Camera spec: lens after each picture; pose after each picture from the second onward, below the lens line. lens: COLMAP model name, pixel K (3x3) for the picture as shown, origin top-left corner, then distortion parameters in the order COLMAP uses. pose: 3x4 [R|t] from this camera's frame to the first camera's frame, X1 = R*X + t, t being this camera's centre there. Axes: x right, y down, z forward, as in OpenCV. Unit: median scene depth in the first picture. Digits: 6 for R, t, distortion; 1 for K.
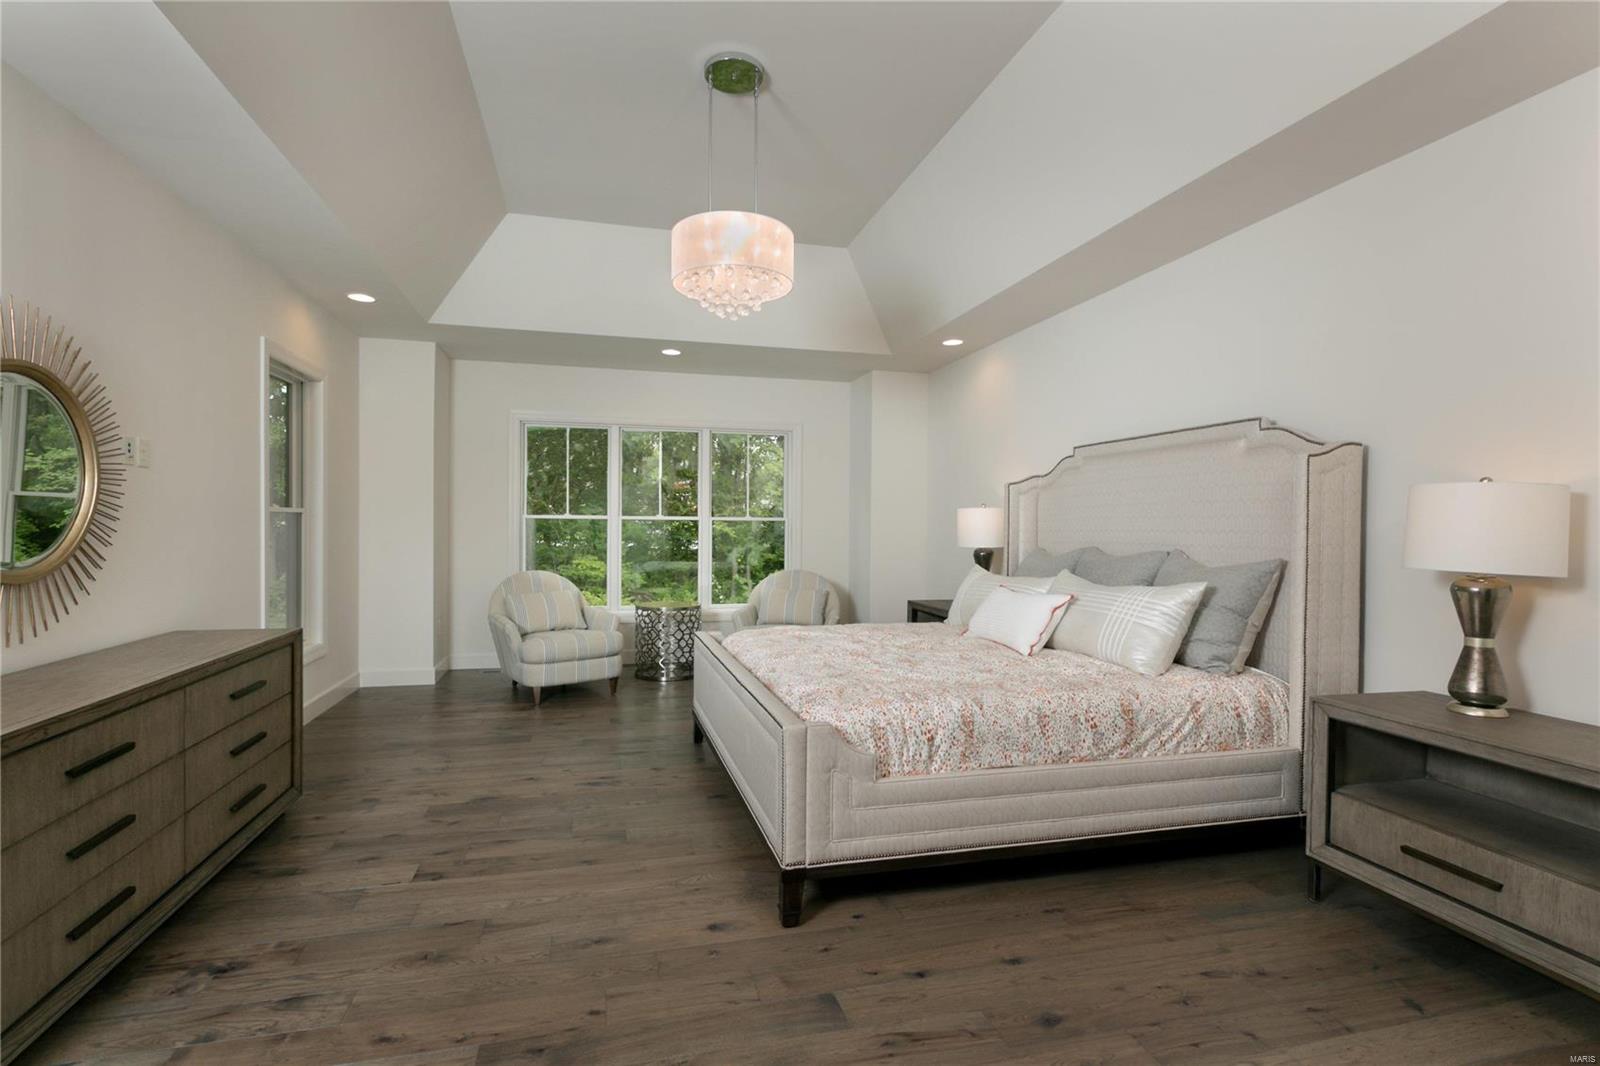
lens RADIAL K [[716.5, 0, 800.0], [0, 716.5, 533.0], [0, 0, 1]] dist [0.000765, -0.000050]
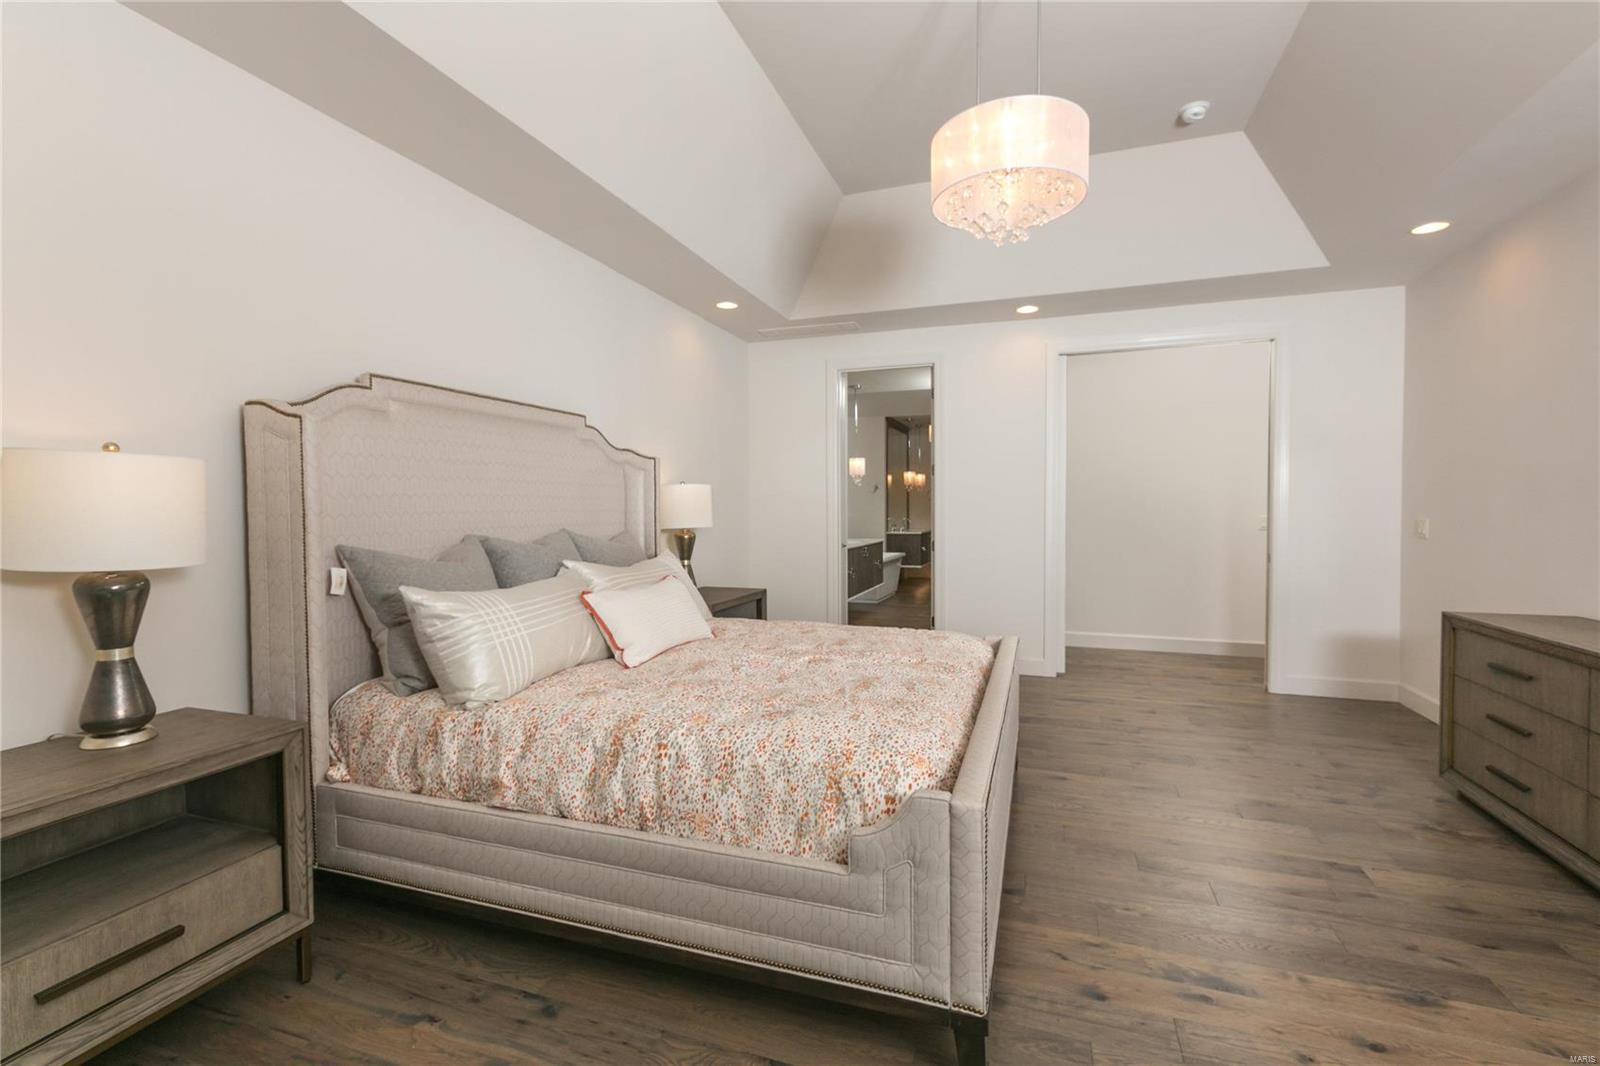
lens RADIAL K [[716.5, 0, 800.0], [0, 716.5, 533.0], [0, 0, 1]] dist [0.000765, -0.000050]
pose [[-0.815762, -0.029216, 0.577650, -0.423286], [-0.004039, 0.998987, 0.044821, -0.020353], [-0.578374, 0.034230, -0.815053, 2.047811]]
